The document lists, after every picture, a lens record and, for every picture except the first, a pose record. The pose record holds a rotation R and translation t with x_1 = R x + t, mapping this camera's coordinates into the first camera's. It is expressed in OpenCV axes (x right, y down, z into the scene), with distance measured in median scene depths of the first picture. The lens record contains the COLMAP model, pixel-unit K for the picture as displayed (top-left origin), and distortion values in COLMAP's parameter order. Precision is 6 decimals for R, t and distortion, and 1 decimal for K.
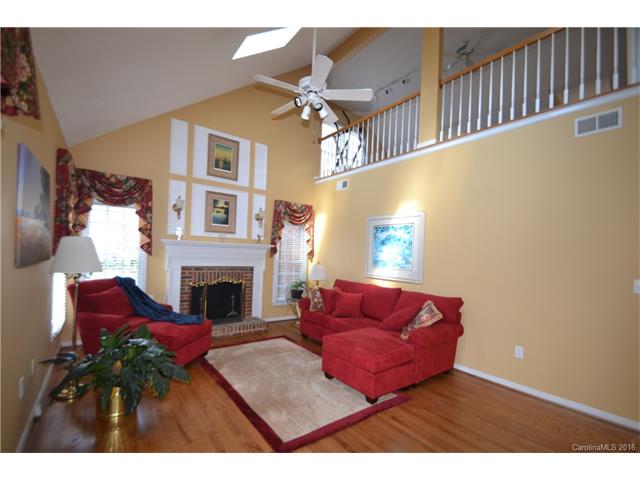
lens RADIAL K [[290.5, 0, 319.7], [0, 290.5, 246.9], [0, 0, 1]] dist [-0.000705, -0.003212]
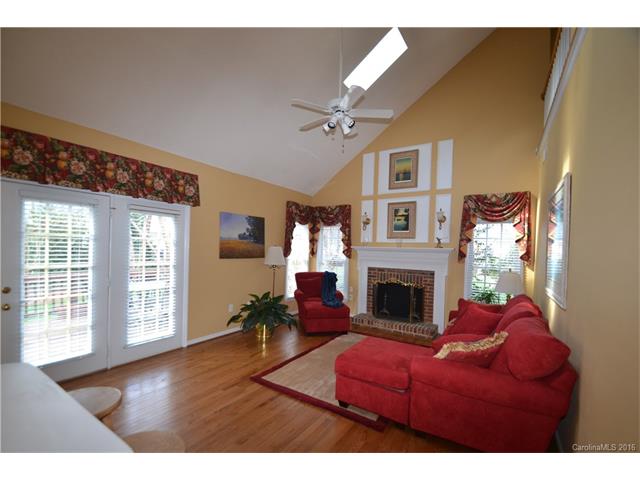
lens RADIAL K [[290.5, 0, 314.0], [0, 290.5, 250.4], [0, 0, 1]] dist [-0.000705, -0.003212]
pose [[0.320250, -0.040931, -0.946448, 0.587146], [-0.003094, 0.999016, -0.044251, 0.045768], [0.947328, 0.017100, 0.319808, 0.338160]]
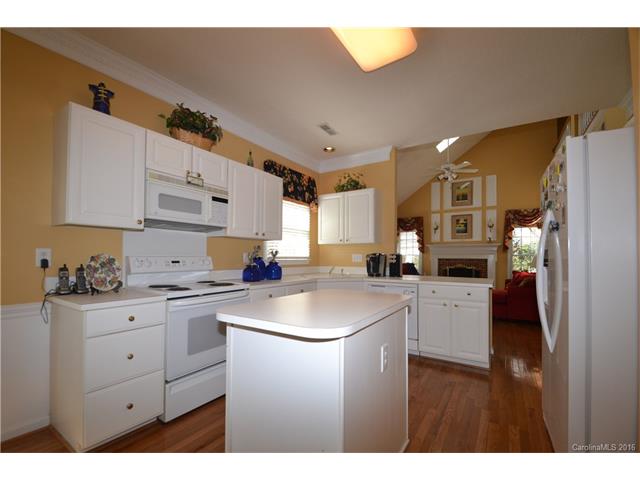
lens RADIAL K [[290.5, 0, 310.2], [0, 290.5, 254.6], [0, 0, 1]] dist [-0.000705, -0.003212]
pose [[0.331822, -0.060143, -0.941423, 0.931620], [0.017609, 0.998187, -0.057562, 0.124053], [0.943178, 0.002523, 0.332279, -0.376012]]
